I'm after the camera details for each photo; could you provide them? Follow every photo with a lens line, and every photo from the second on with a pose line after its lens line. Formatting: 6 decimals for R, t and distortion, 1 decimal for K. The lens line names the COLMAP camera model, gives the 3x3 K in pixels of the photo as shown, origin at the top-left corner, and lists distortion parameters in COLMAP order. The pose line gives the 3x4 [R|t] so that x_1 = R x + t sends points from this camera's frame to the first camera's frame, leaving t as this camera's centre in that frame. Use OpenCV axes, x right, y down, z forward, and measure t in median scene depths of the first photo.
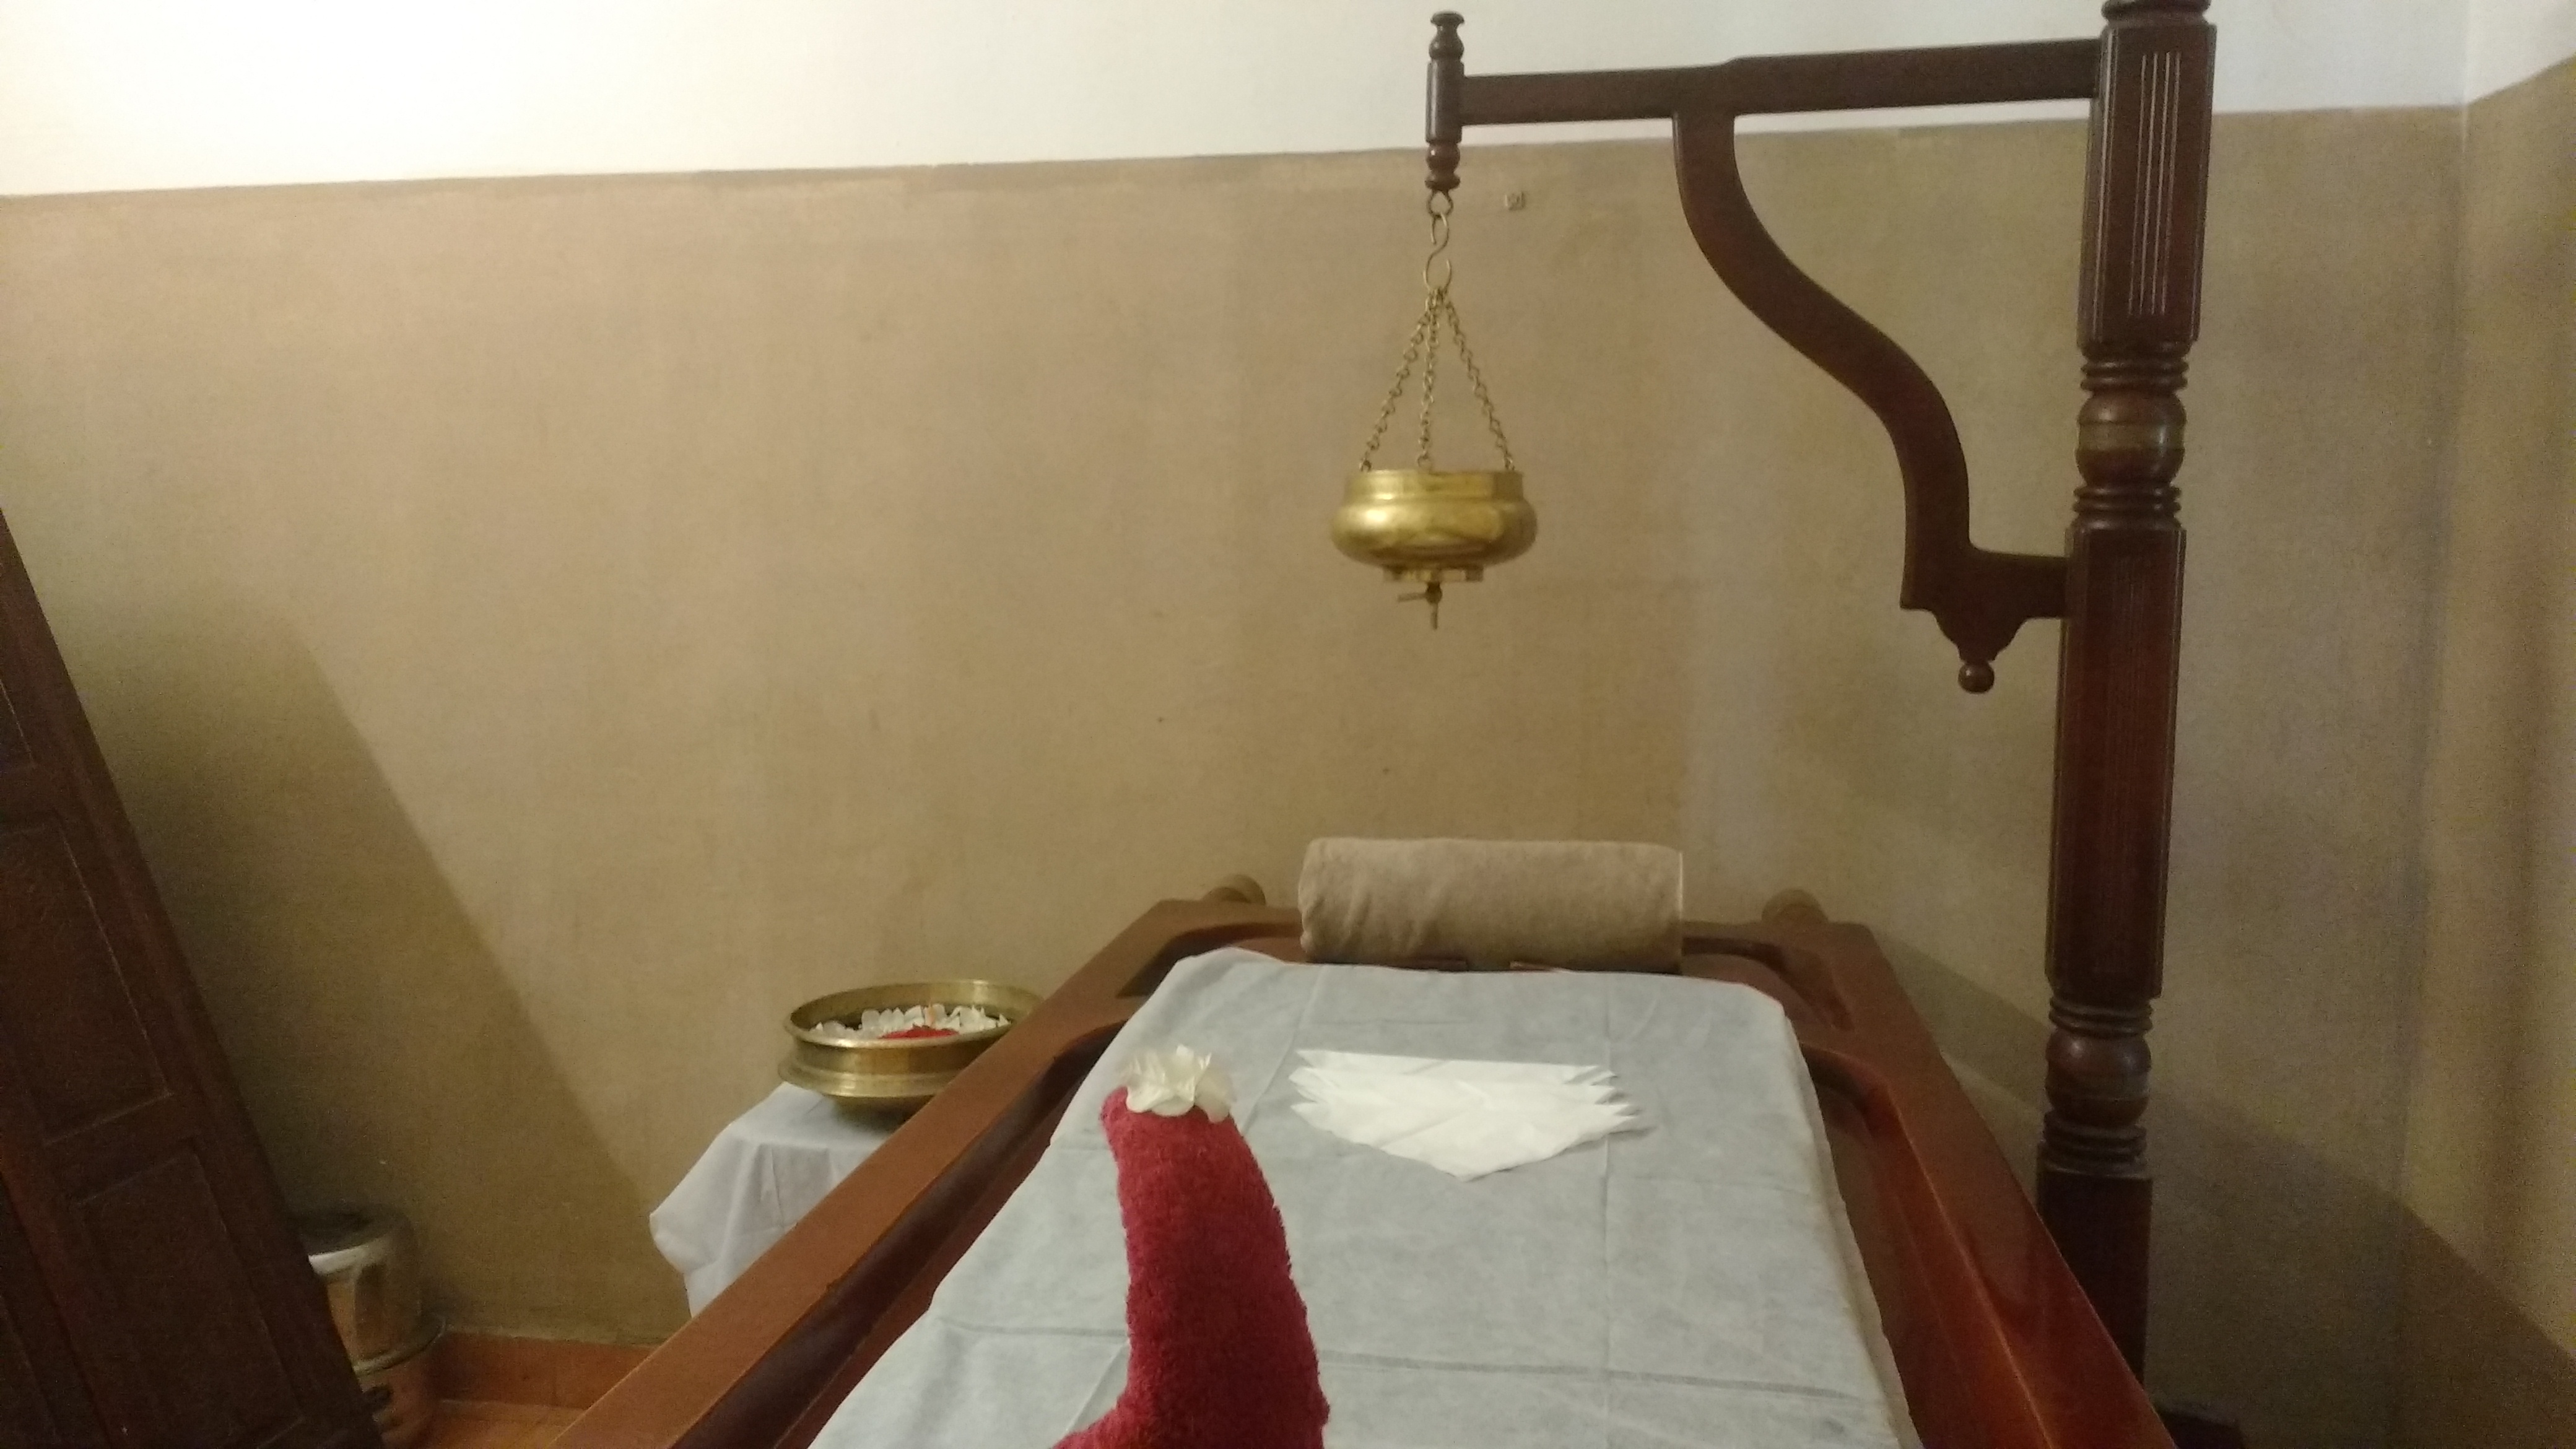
lens RADIAL K [[2021.4, 0, 1274.4], [0, 2021.4, 724.0], [0, 0, 1]] dist [0.104120, -0.167748]
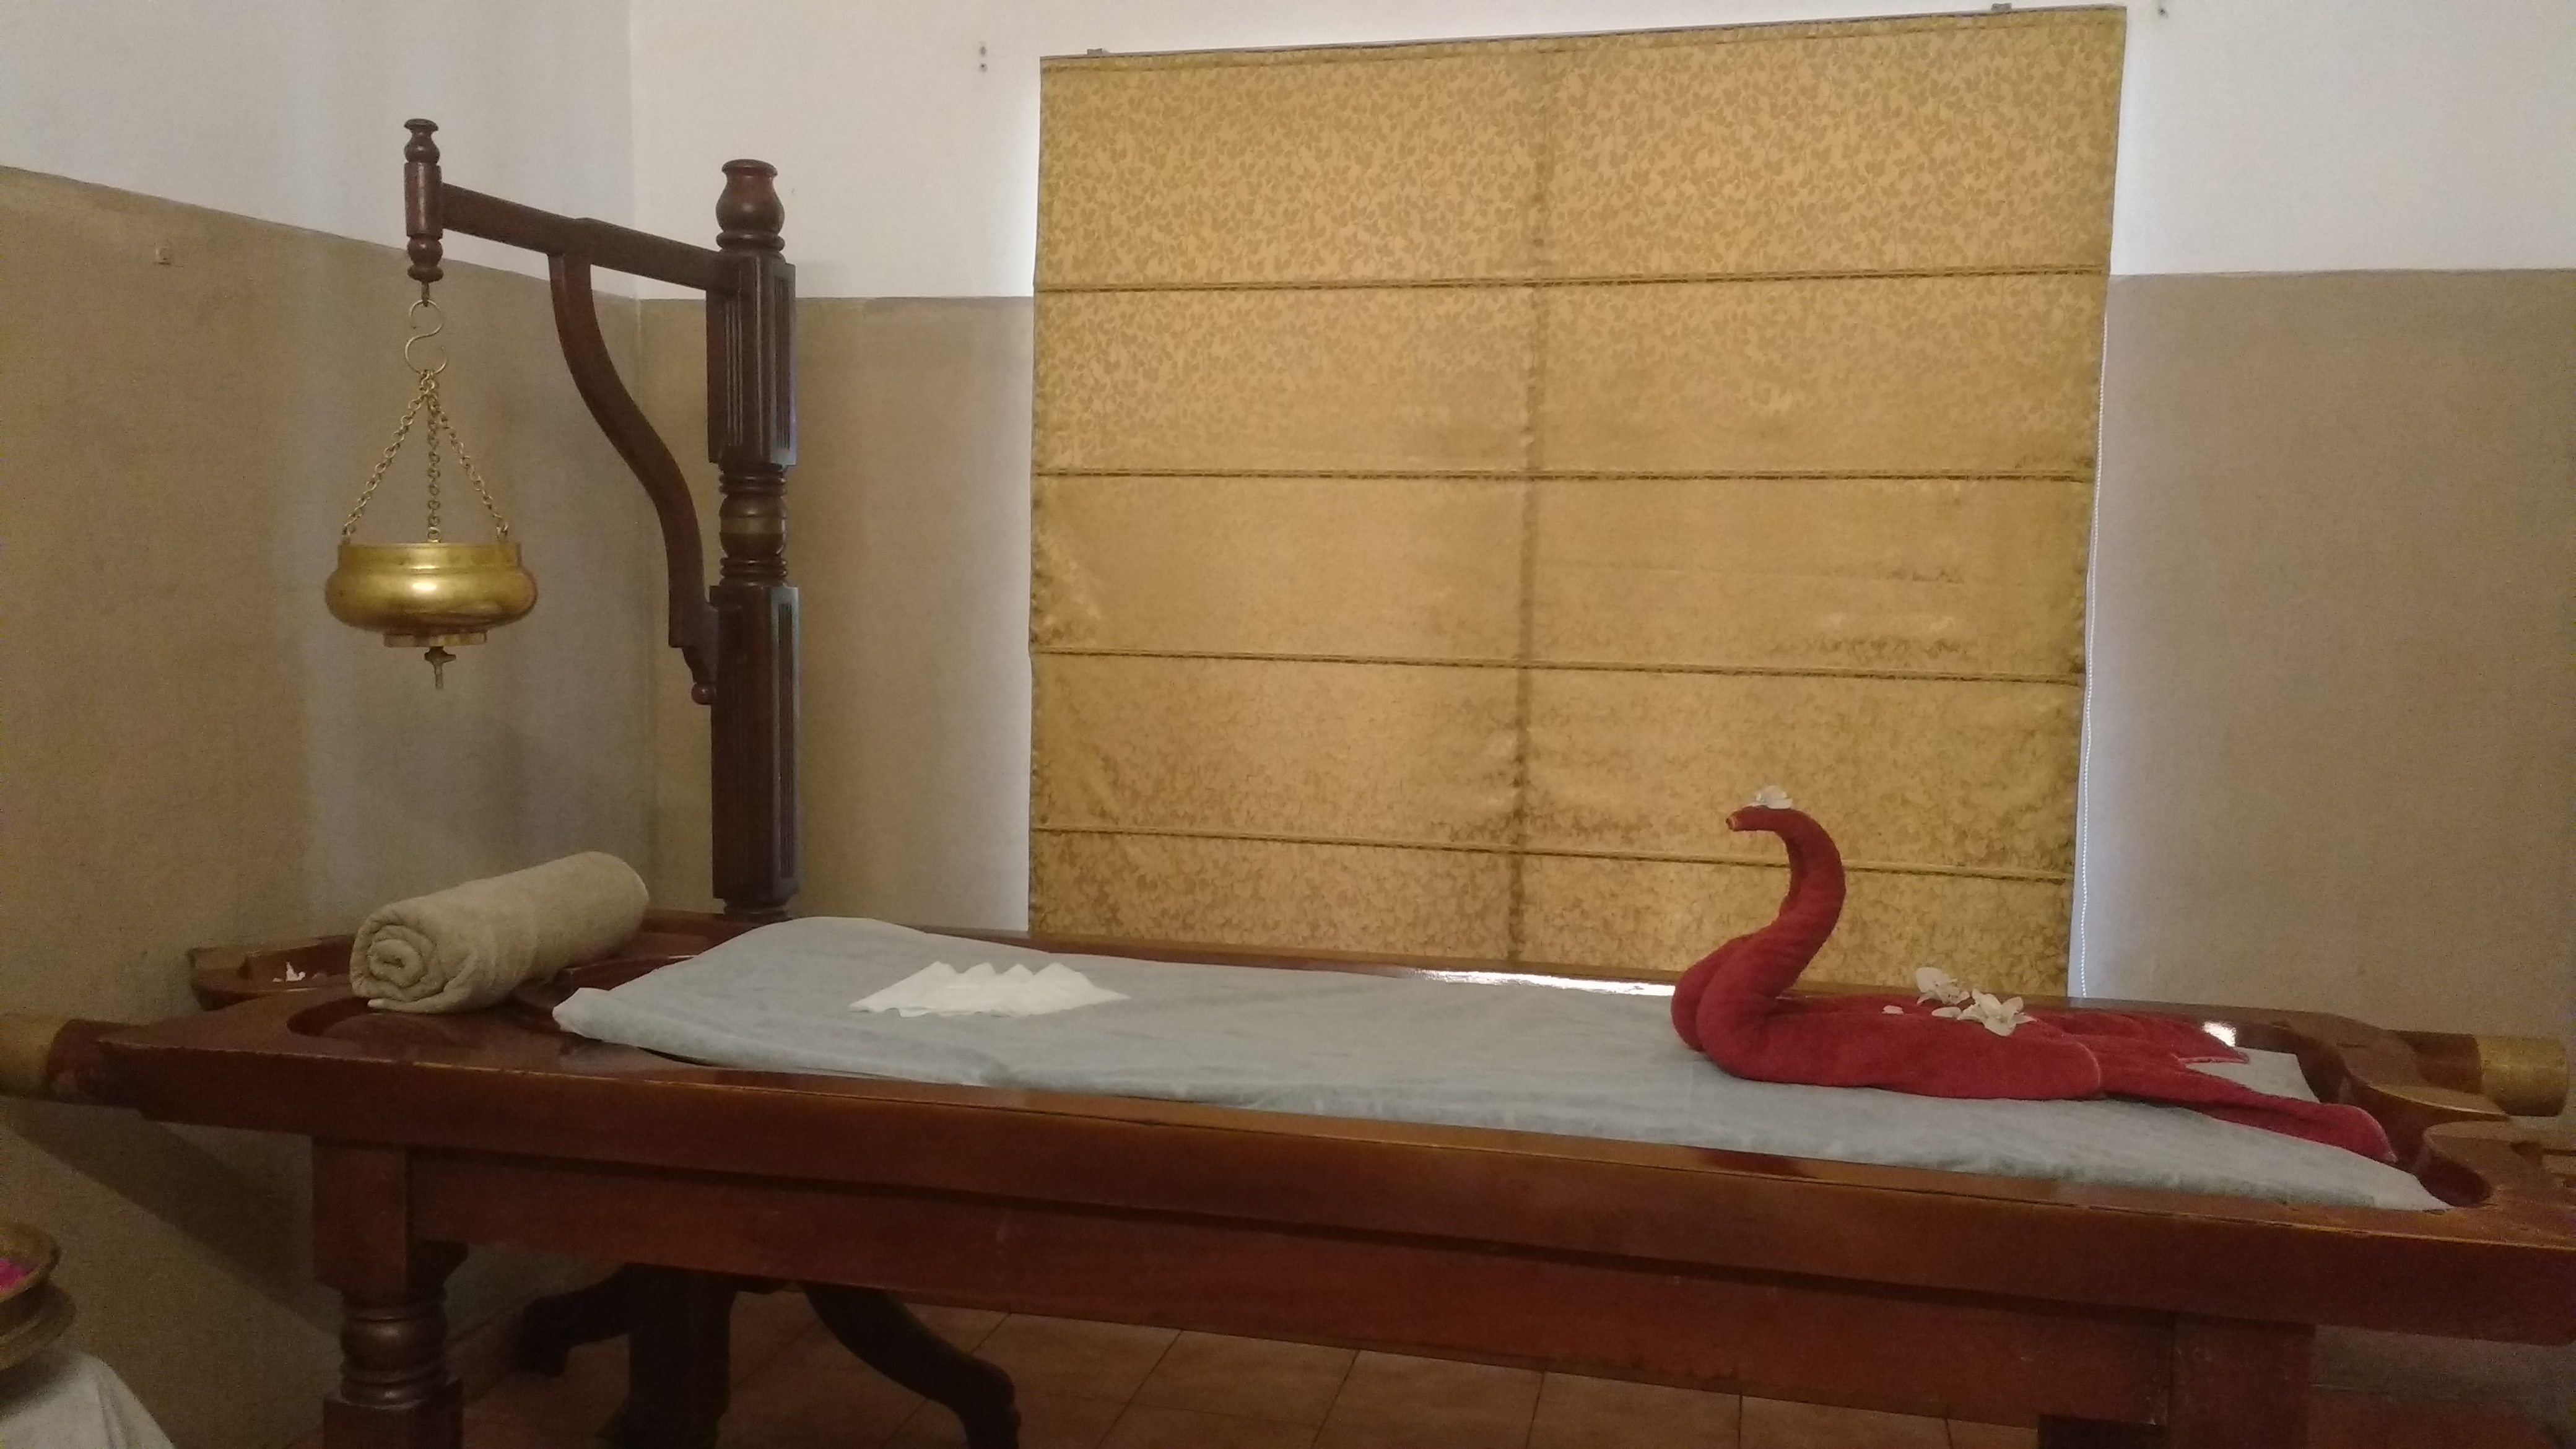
lens RADIAL K [[2021.4, 0, 1261.0], [0, 2021.4, 726.5], [0, 0, 1]] dist [0.104120, -0.167748]
pose [[0.068311, -0.089076, 0.993680, -0.980310], [0.095212, 0.992042, 0.082384, -0.077095], [-0.993110, 0.088982, 0.076248, 0.502613]]
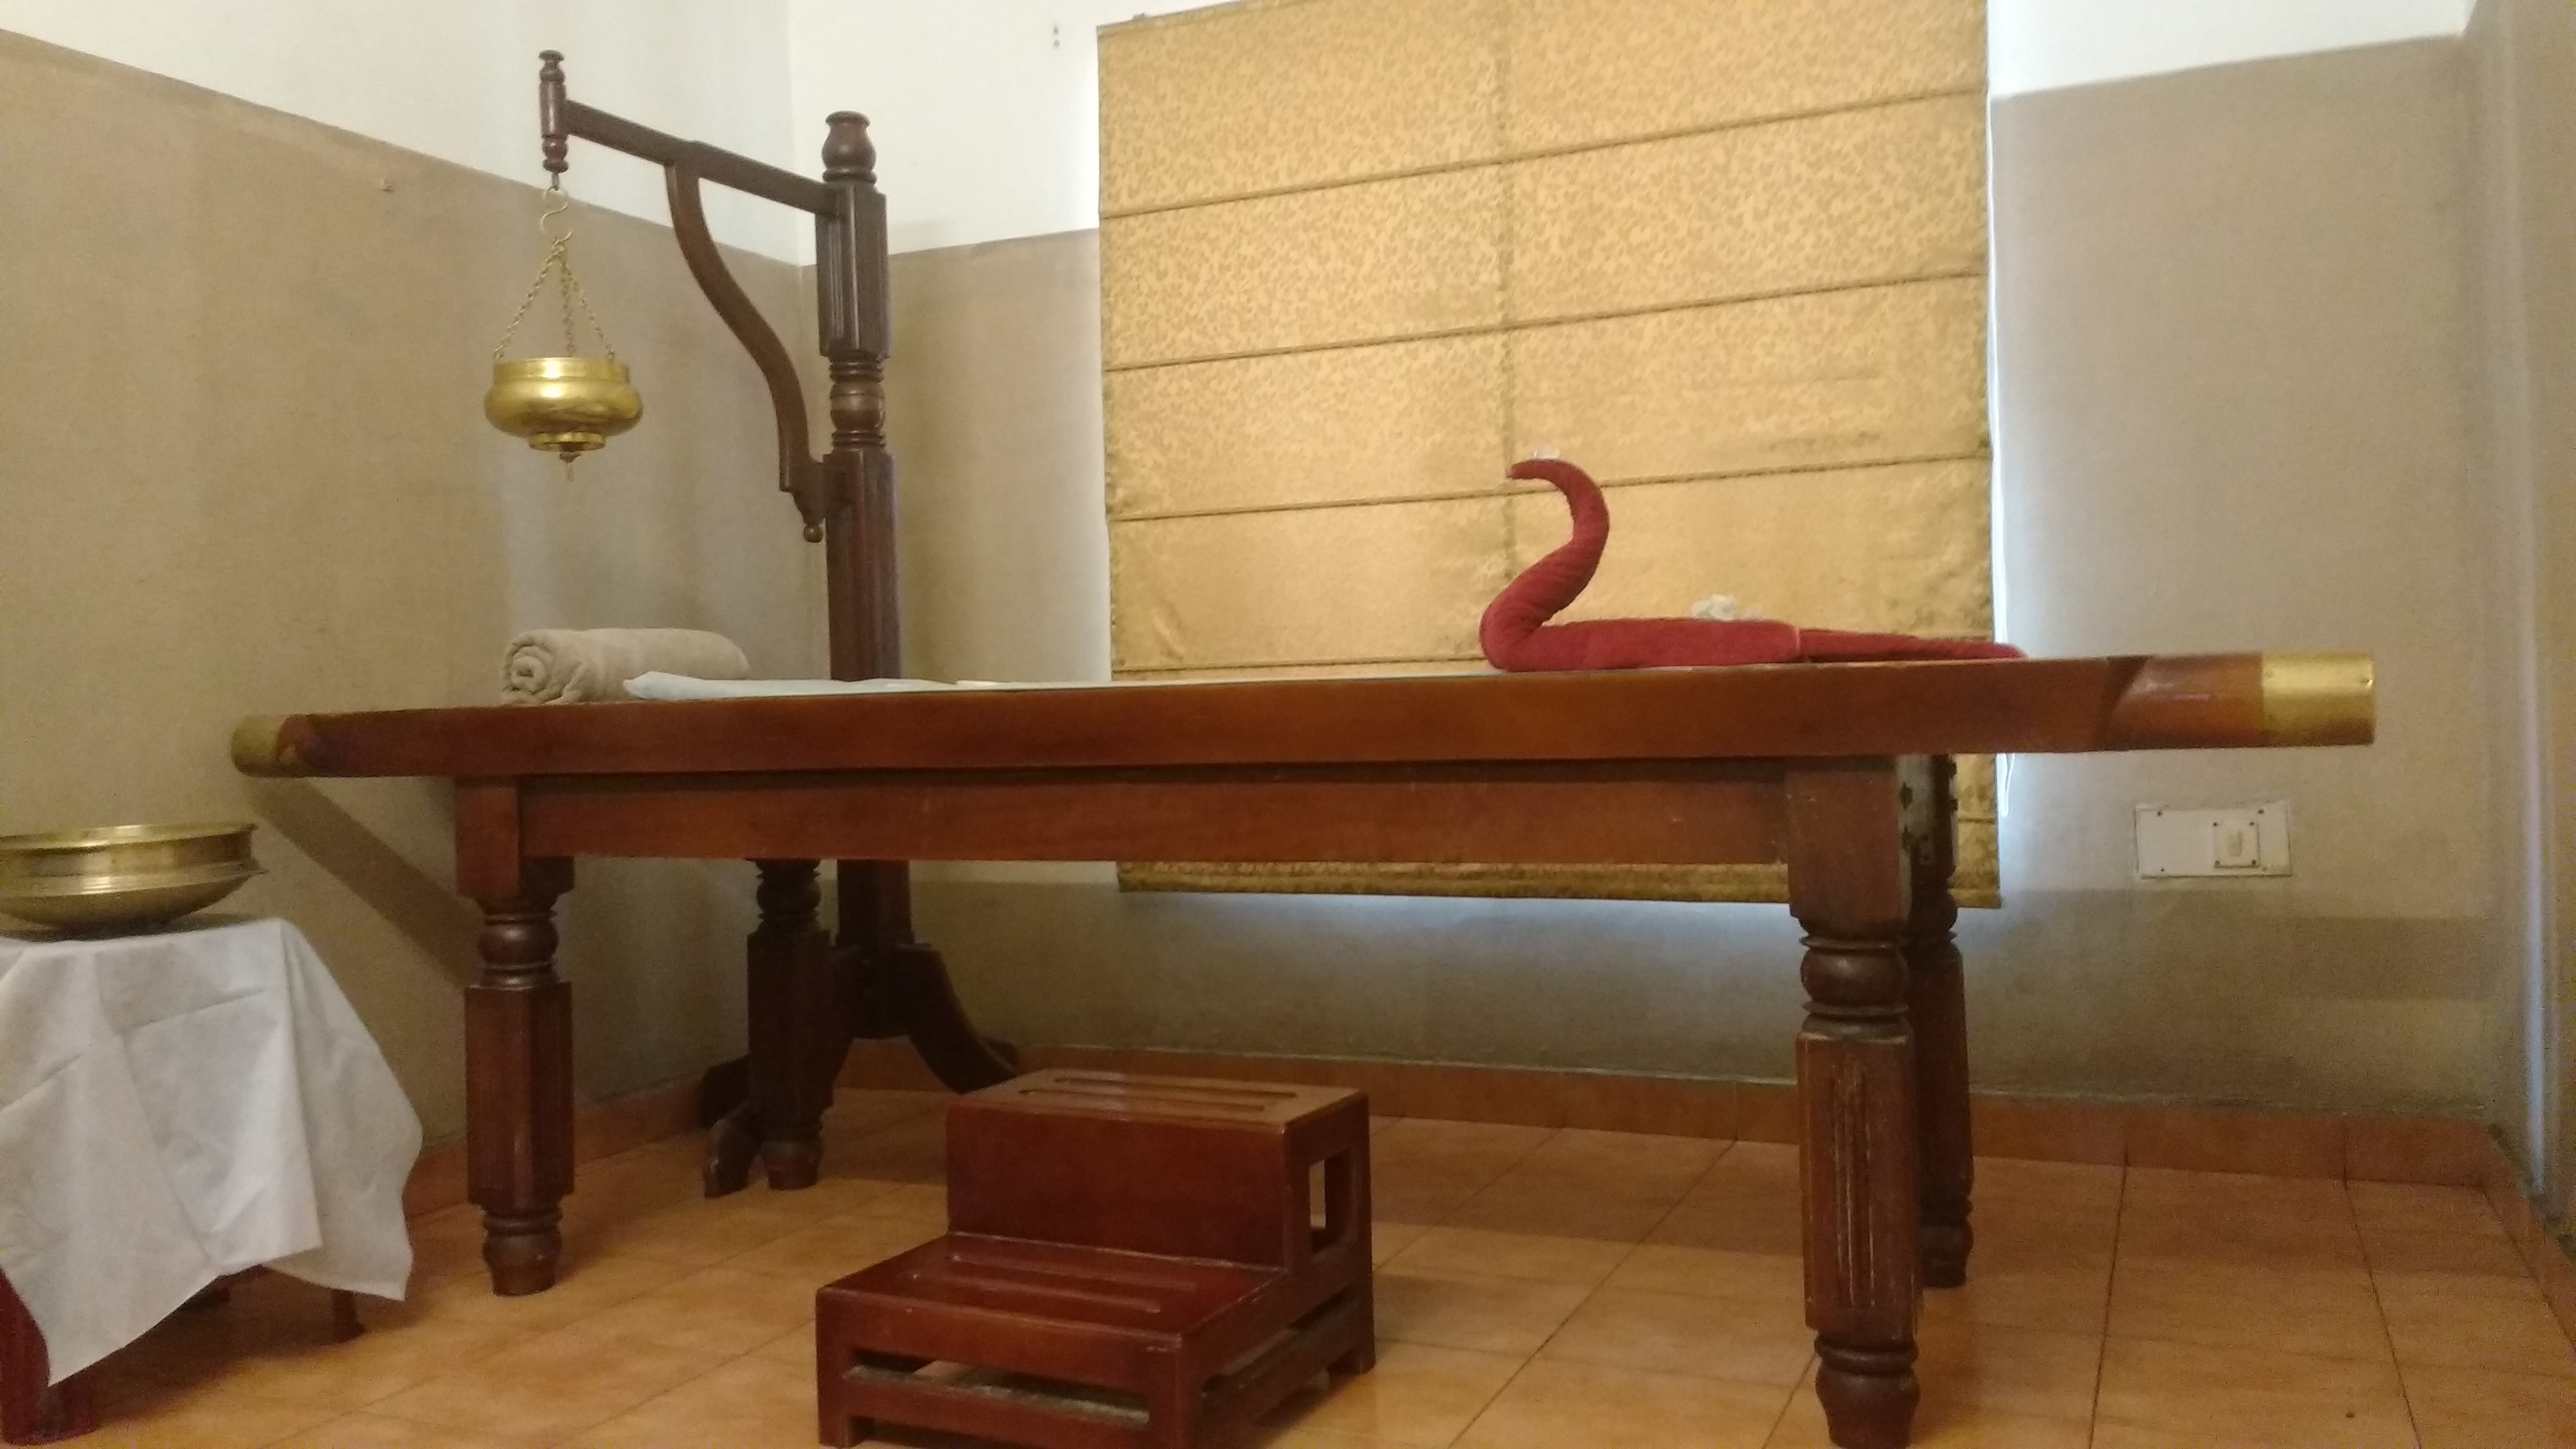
lens RADIAL K [[2021.4, 0, 1271.5], [0, 2021.4, 728.6], [0, 0, 1]] dist [0.104120, -0.167748]
pose [[0.247752, -0.013770, 0.968726, -1.183978], [0.135812, 0.990519, -0.020654, 0.220017], [-0.959257, 0.136681, 0.247273, 0.221121]]
